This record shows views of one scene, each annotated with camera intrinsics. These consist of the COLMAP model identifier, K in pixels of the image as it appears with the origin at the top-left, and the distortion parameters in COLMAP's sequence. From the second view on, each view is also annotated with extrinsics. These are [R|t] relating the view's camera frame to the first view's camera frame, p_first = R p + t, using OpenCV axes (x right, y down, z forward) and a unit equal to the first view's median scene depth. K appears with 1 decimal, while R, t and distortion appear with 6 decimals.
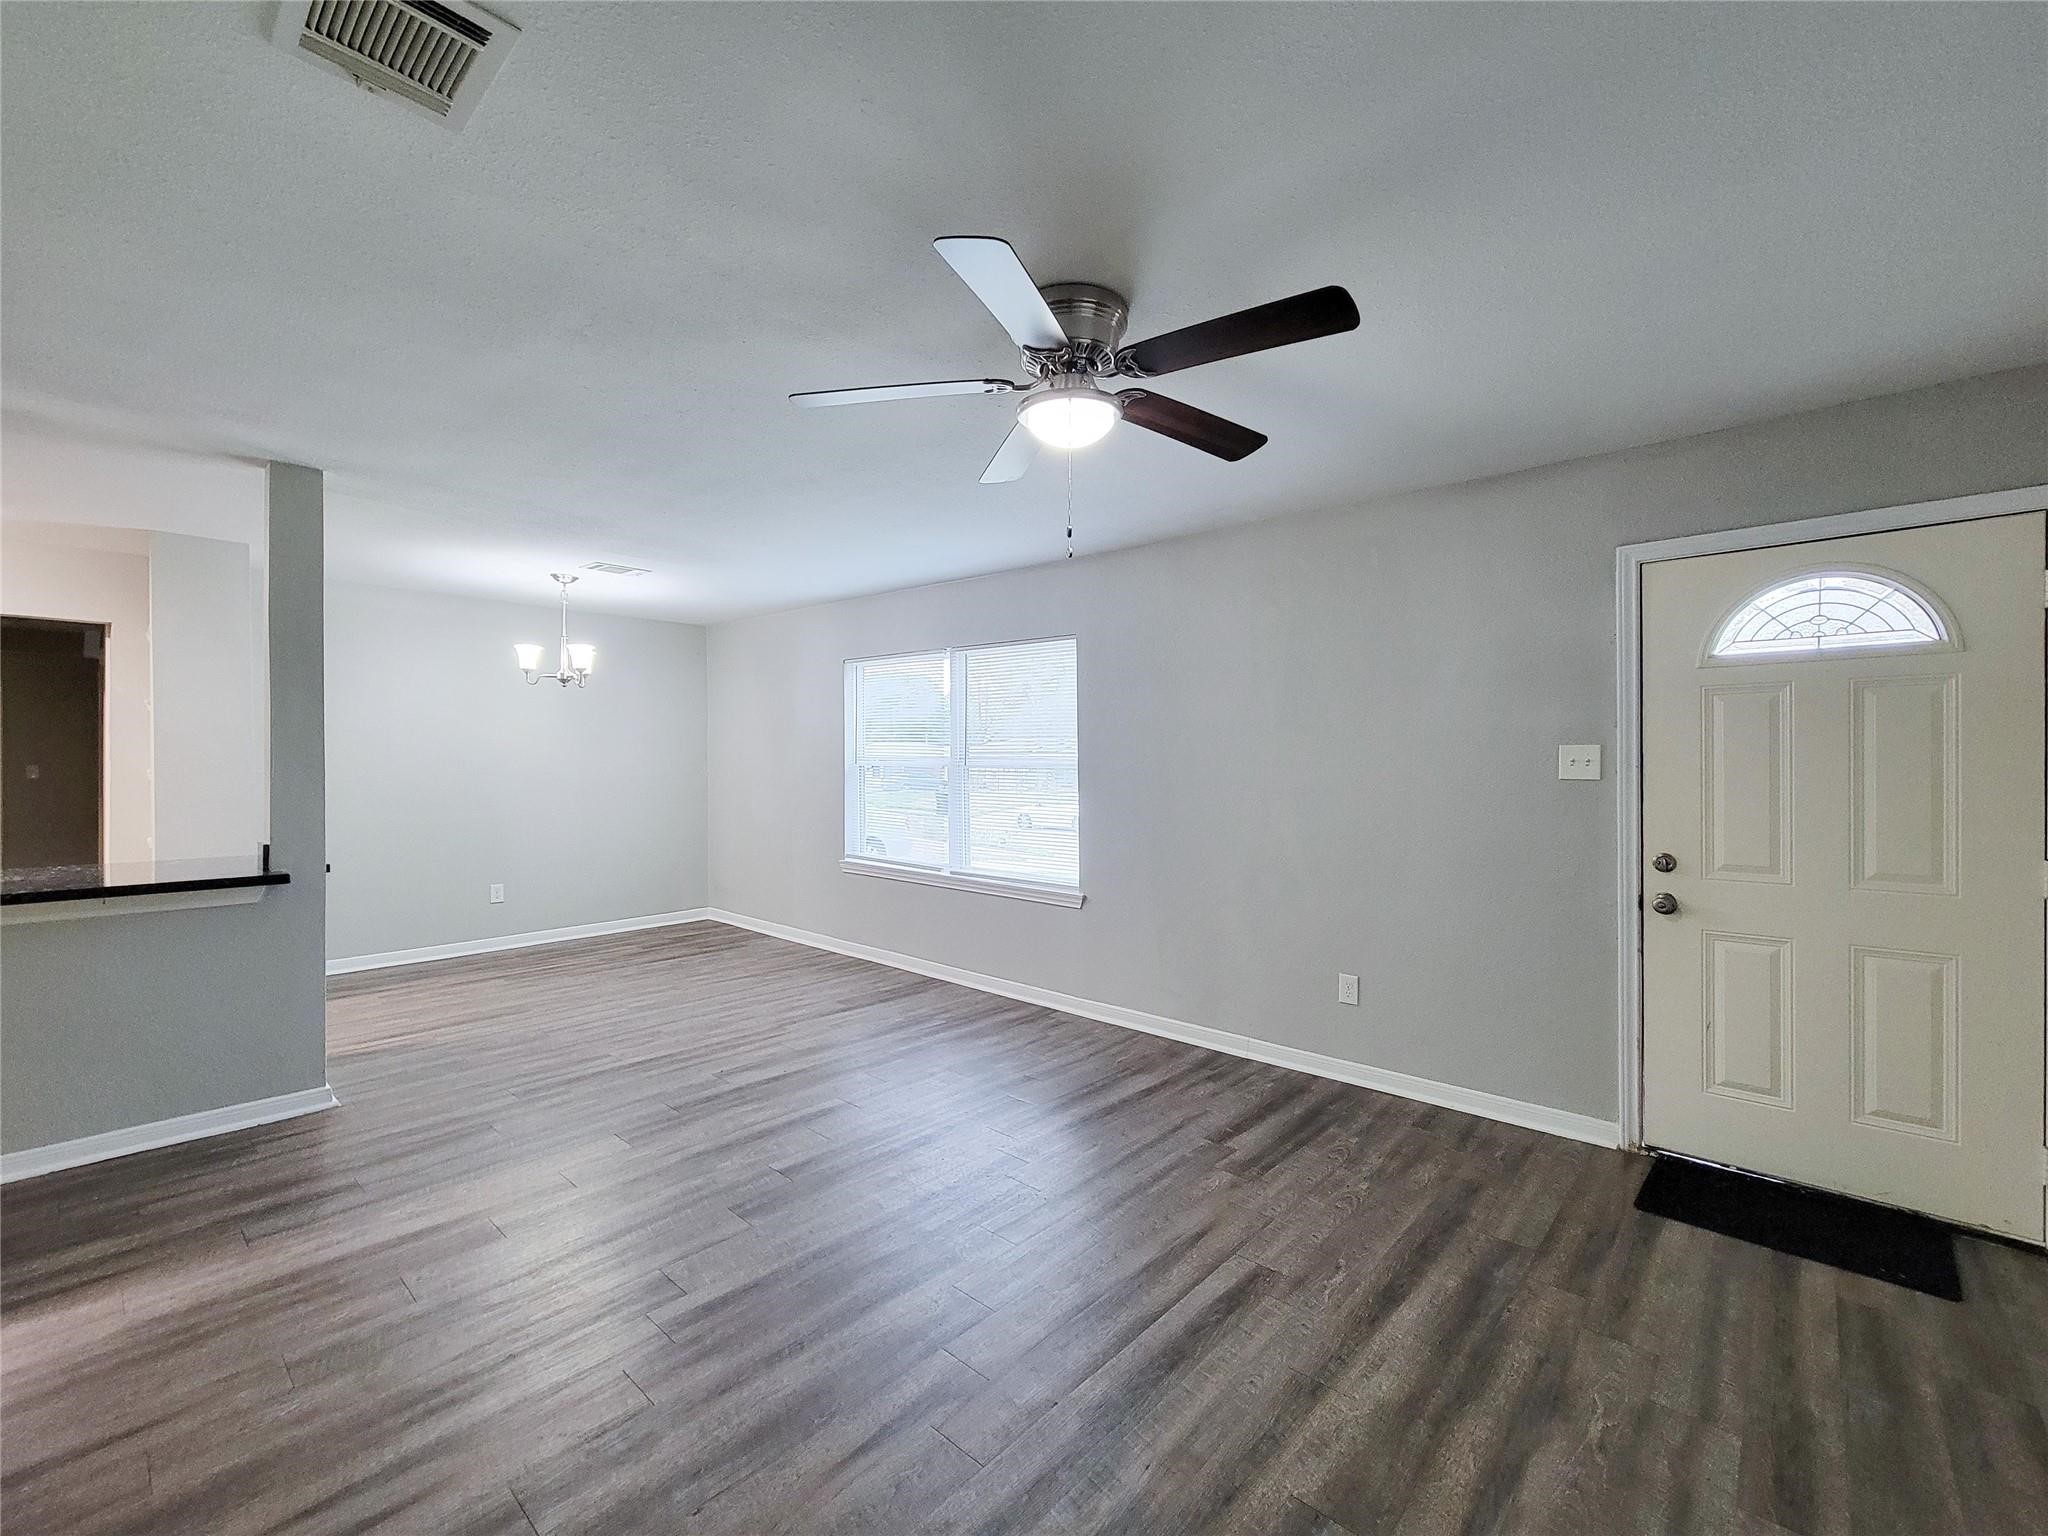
lens RADIAL K [[834.8, 0, 1014.2], [0, 834.8, 760.2], [0, 0, 1]] dist [-0.003601, -0.000712]
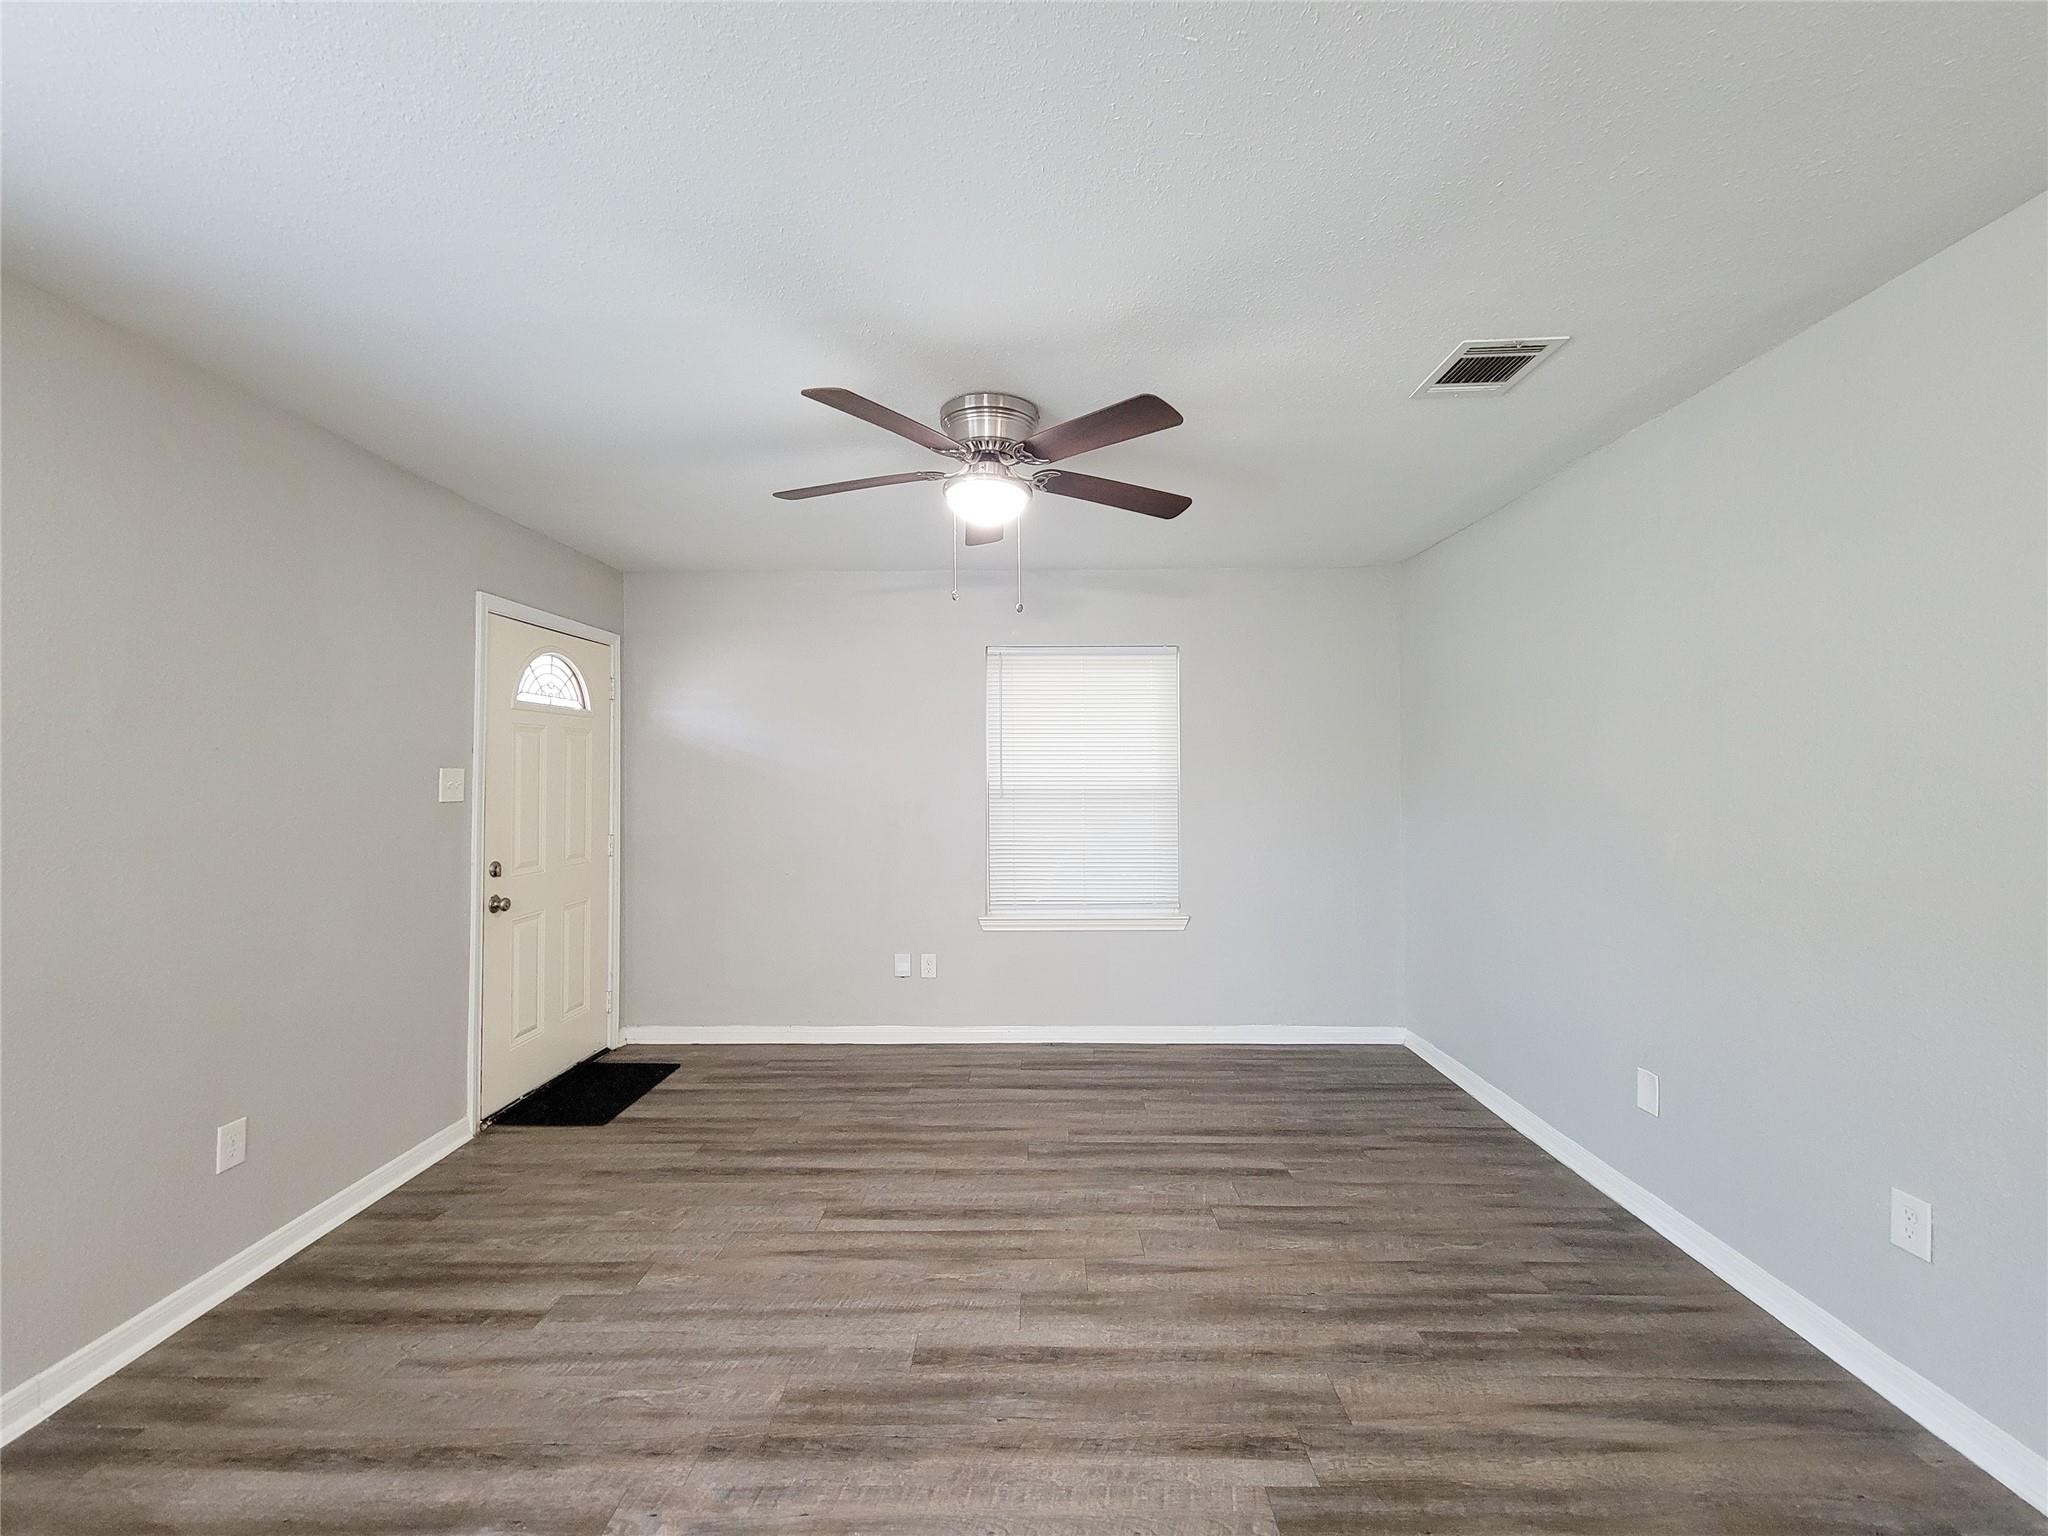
lens RADIAL K [[834.8, 0, 1011.9], [0, 834.8, 773.9], [0, 0, 1]] dist [-0.003601, -0.000712]
pose [[-0.647500, 0.002083, 0.762062, -0.732520], [0.001271, 0.999998, -0.001654, -0.012202], [-0.762064, -0.000103, -0.647502, 1.482961]]
